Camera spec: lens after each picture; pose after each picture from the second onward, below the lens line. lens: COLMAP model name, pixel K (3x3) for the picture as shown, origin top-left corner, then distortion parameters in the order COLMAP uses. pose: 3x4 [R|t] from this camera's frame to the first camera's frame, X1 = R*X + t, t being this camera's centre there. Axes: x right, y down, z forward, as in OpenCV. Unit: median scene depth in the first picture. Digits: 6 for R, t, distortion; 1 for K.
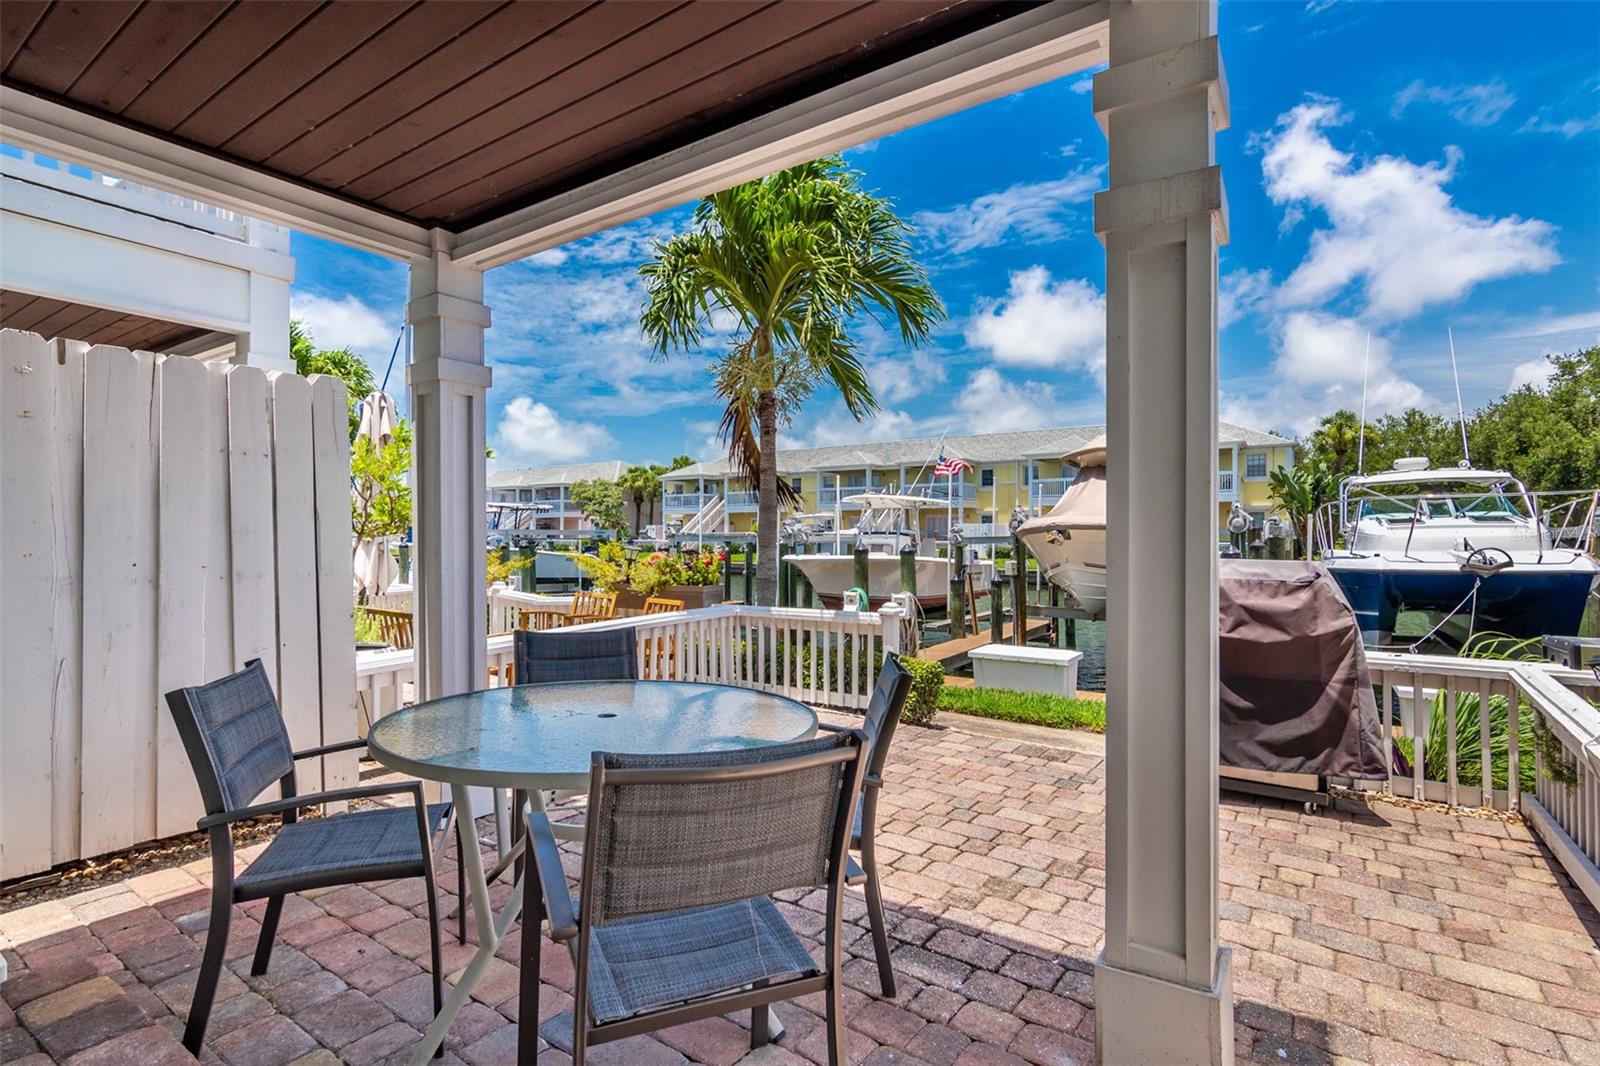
lens RADIAL K [[782.4, 0, 808.4], [0, 782.4, 538.8], [0, 0, 1]] dist [-0.000049, -0.000132]
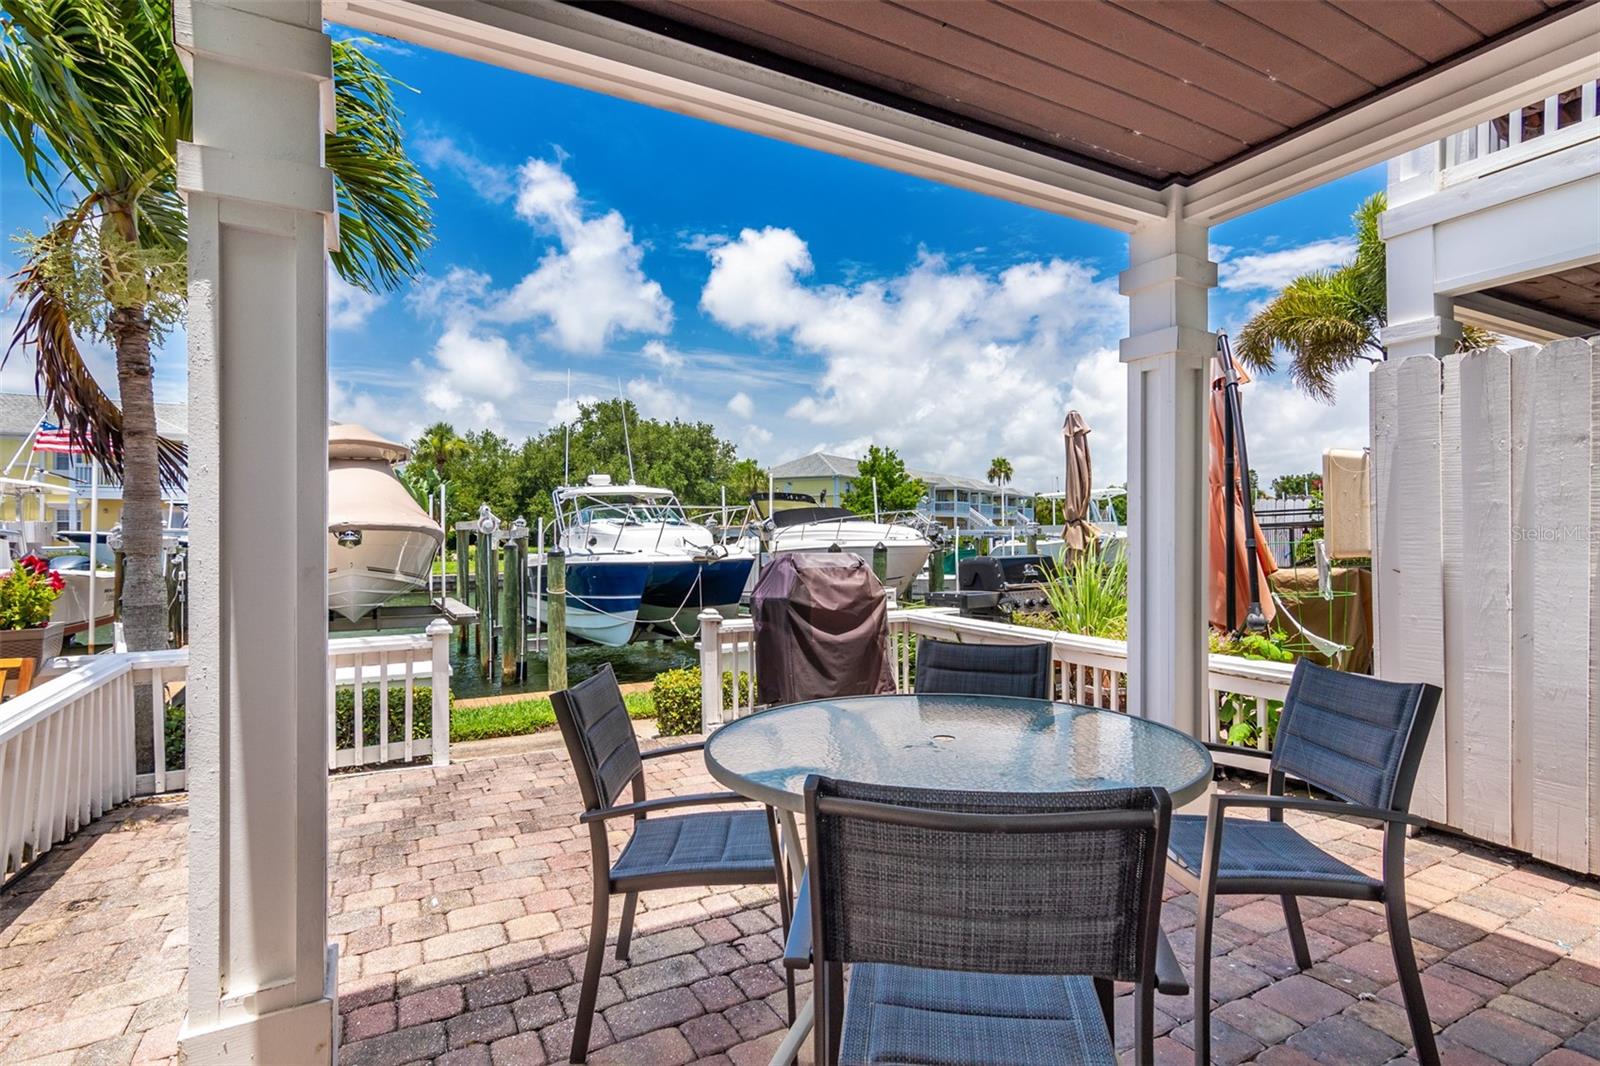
lens RADIAL K [[778.5, 0, 800.0], [0, 778.5, 533.0], [0, 0, 1]] dist [-0.000591, -0.000483]
pose [[0.454856, 0.008082, 0.890528, -0.225266], [-0.001867, 0.999965, -0.008122, -0.002475], [-0.890563, 0.002032, 0.454856, 0.157882]]
